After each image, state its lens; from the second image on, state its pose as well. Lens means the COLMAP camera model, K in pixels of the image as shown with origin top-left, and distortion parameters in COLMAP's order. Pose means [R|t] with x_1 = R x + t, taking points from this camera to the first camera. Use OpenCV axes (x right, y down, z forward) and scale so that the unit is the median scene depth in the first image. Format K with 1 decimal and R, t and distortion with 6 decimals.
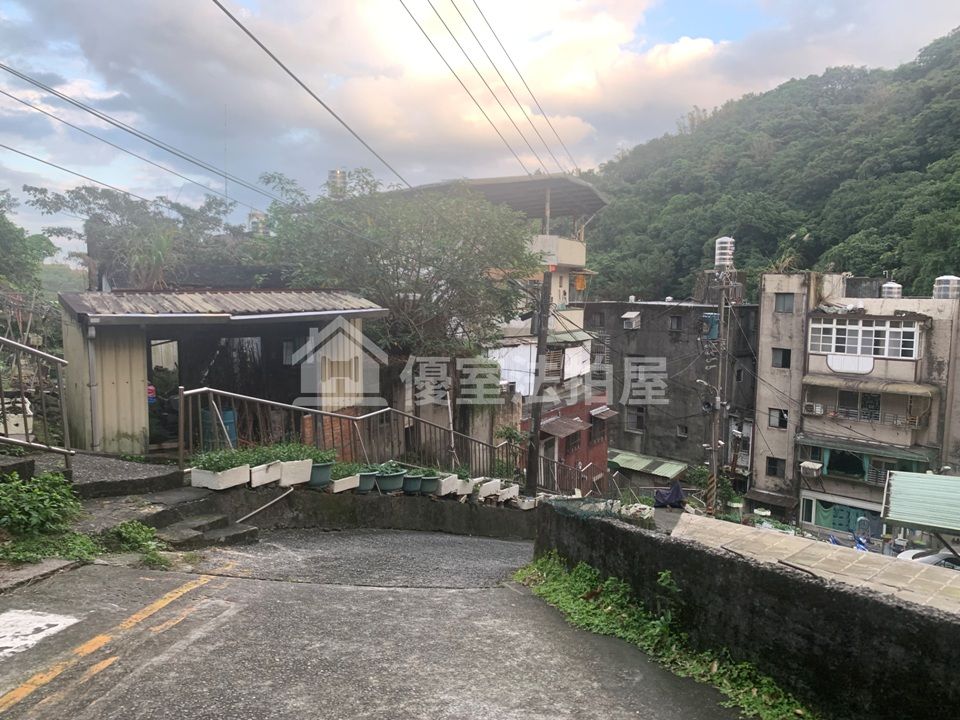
lens RADIAL K [[759.0, 0, 470.5], [0, 759.0, 360.0], [0, 0, 1]] dist [0.027599, -0.029912]
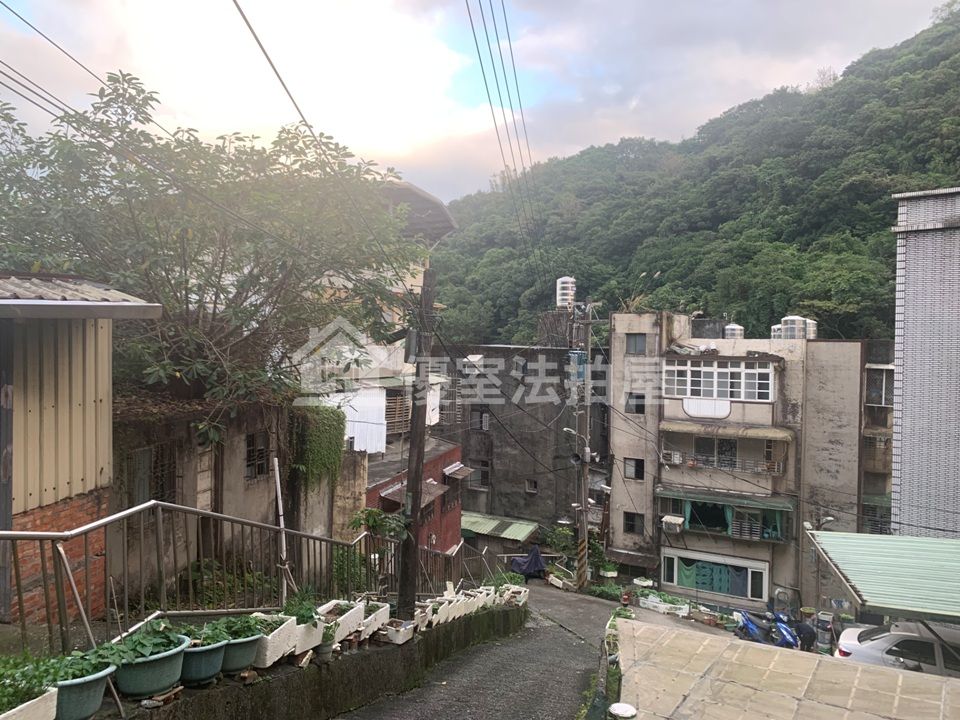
lens RADIAL K [[747.2, 0, 474.9], [0, 747.2, 351.0], [0, 0, 1]] dist [0.117893, -0.220628]
pose [[0.968429, 0.000949, 0.249286, -0.011023], [0.019659, 0.996587, -0.080168, 0.004076], [-0.248512, 0.082538, 0.965106, 0.170589]]
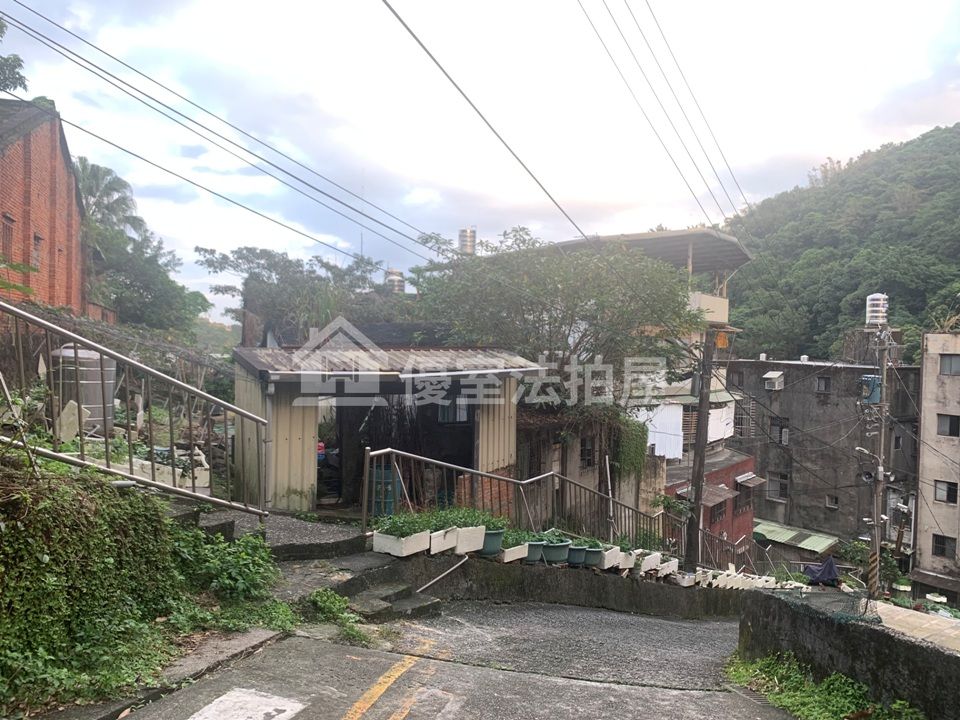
lens RADIAL K [[759.0, 0, 470.5], [0, 759.0, 360.0], [0, 0, 1]] dist [0.027599, -0.029912]
pose [[0.988841, 0.013060, -0.148403, -0.024483], [-0.023711, 0.997249, -0.070233, -0.002927], [0.147077, 0.072968, 0.986430, 0.010670]]
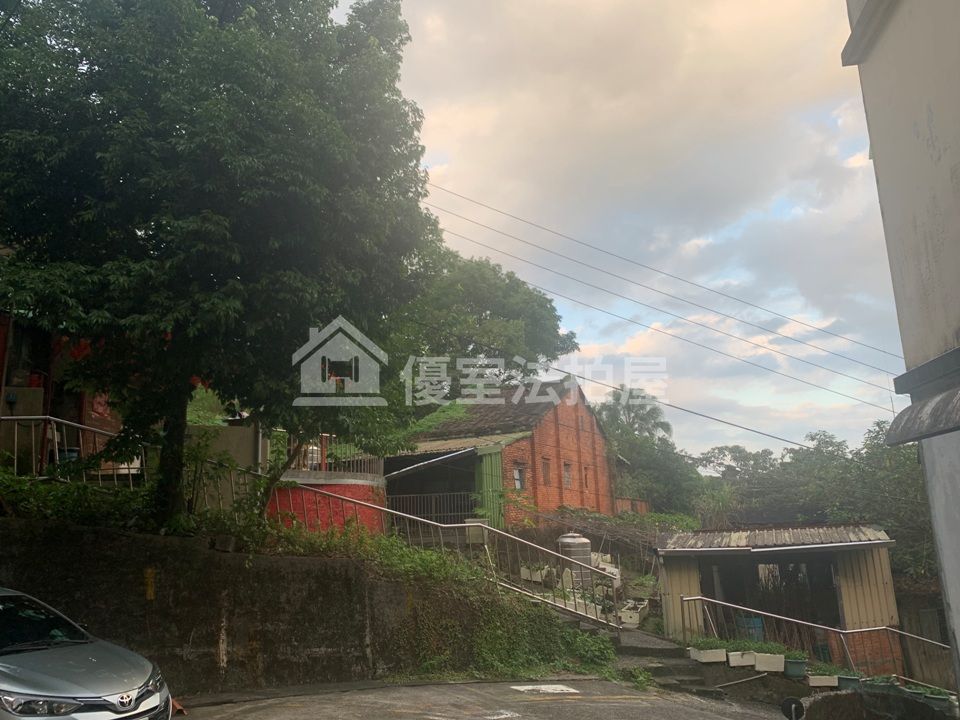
lens RADIAL K [[752.1, 0, 478.9], [0, 752.1, 355.0], [0, 0, 1]] dist [0.071640, -0.087348]
pose [[0.635106, -0.193562, -0.747779, 0.169192], [-0.029739, 0.961248, -0.274077, -0.000492], [0.771852, 0.196306, 0.604738, -0.116199]]
